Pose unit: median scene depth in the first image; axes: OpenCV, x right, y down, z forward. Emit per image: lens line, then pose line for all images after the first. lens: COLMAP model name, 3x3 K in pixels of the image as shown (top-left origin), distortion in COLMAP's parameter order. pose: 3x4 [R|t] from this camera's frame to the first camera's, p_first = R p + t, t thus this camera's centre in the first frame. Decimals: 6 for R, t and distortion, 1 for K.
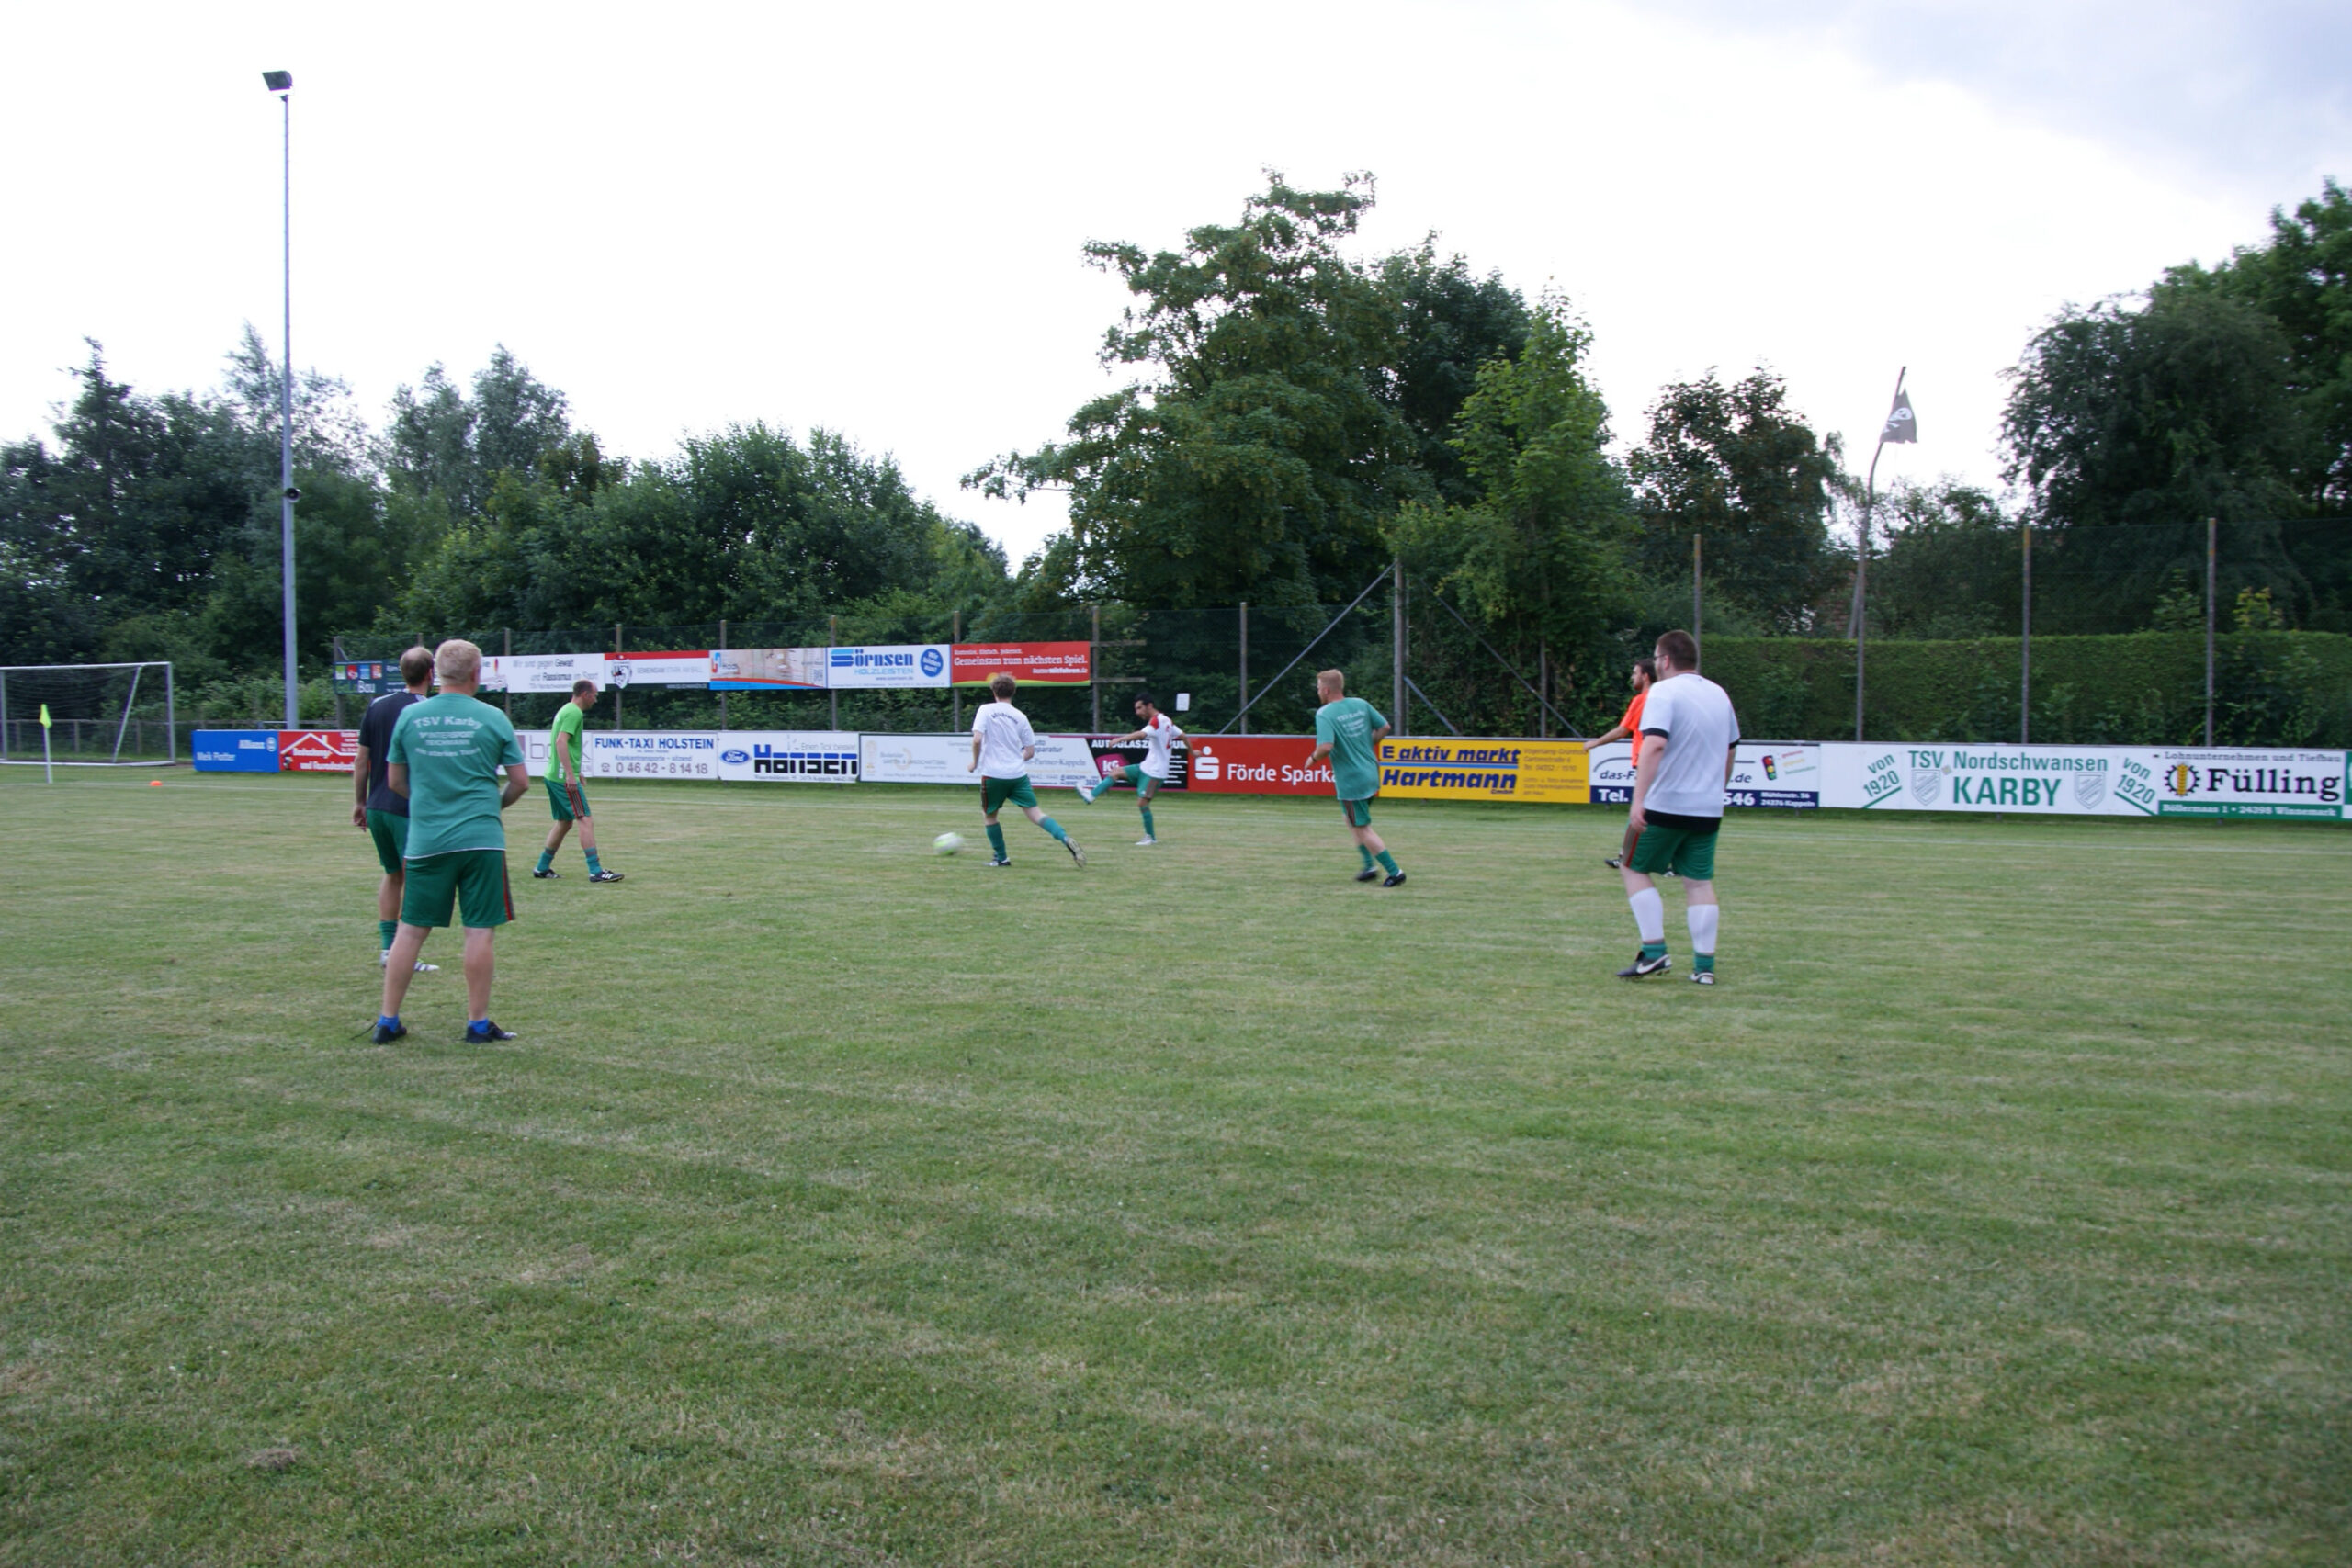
lens RADIAL K [[1901.9, 0, 1160.2], [0, 1901.9, 806.4], [0, 0, 1]] dist [-0.168797, 0.111128]
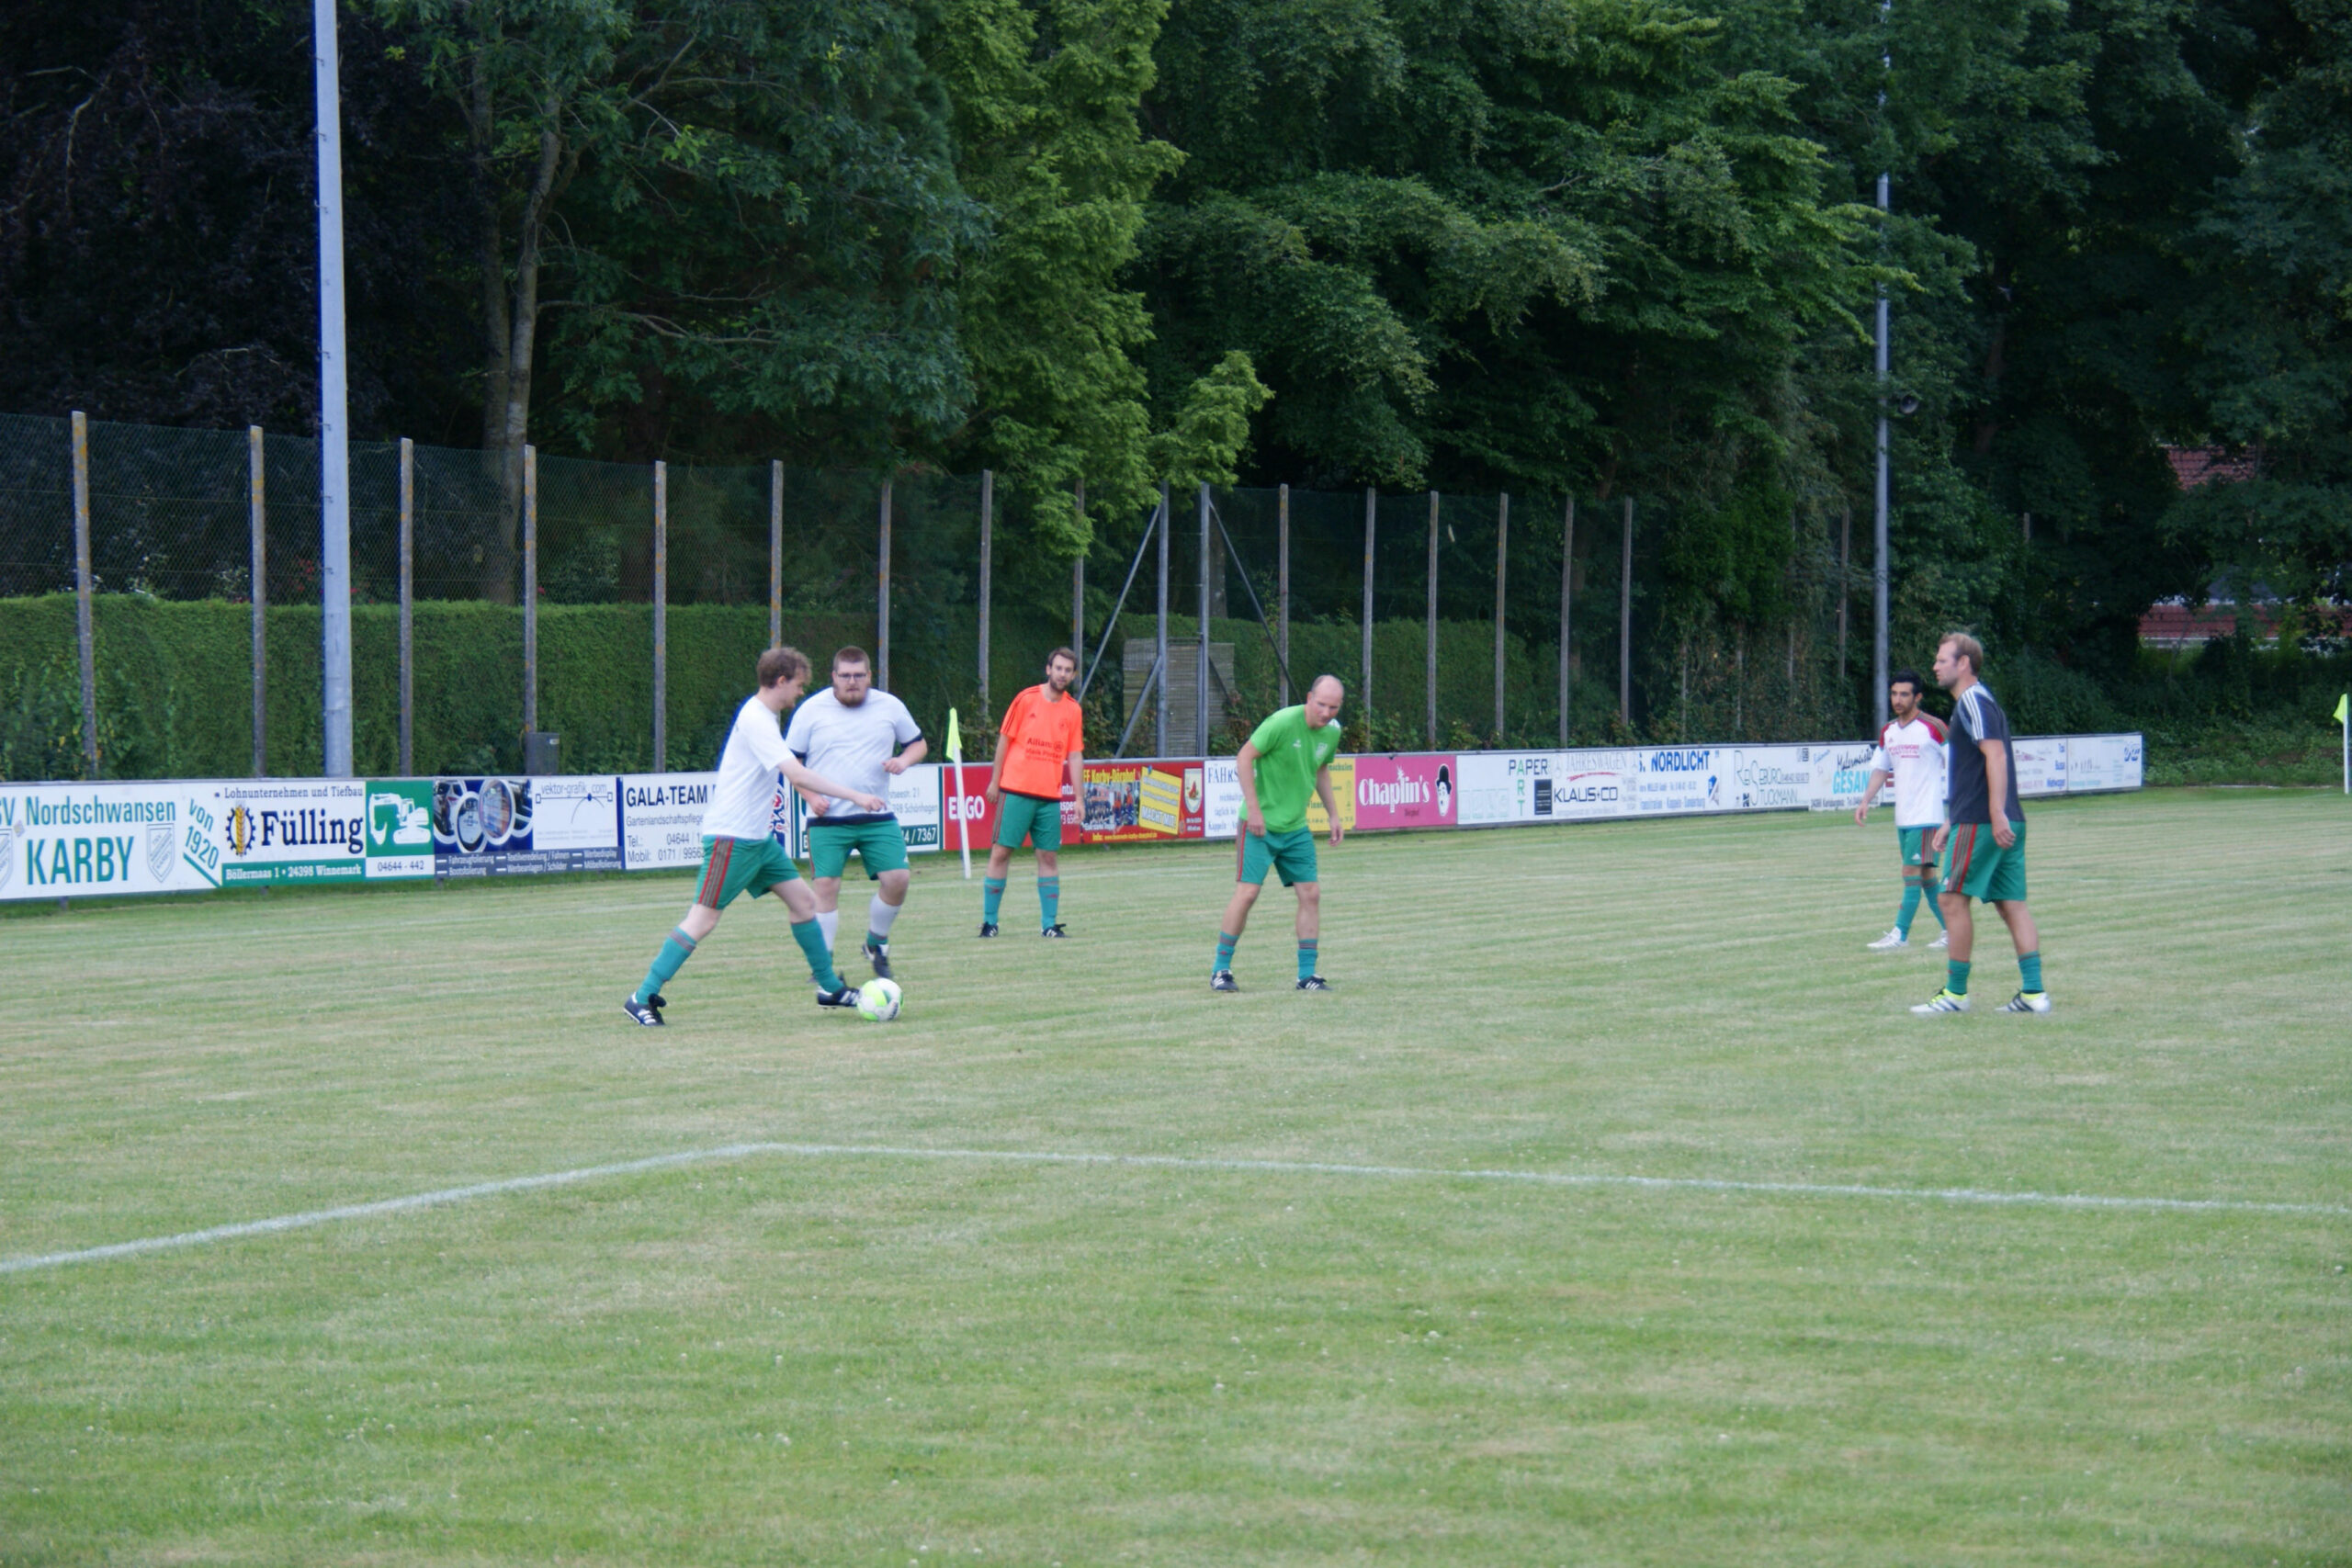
lens RADIAL K [[5998.4, 0, 1177.8], [0, 5998.4, 790.5], [0, 0, 1]] dist [0.536661, 0.000000]
pose [[-0.063225, -0.010246, 0.997947, -1.584688], [0.061241, 0.998023, 0.014127, -0.038219], [-0.996119, 0.062008, -0.062473, 0.792590]]
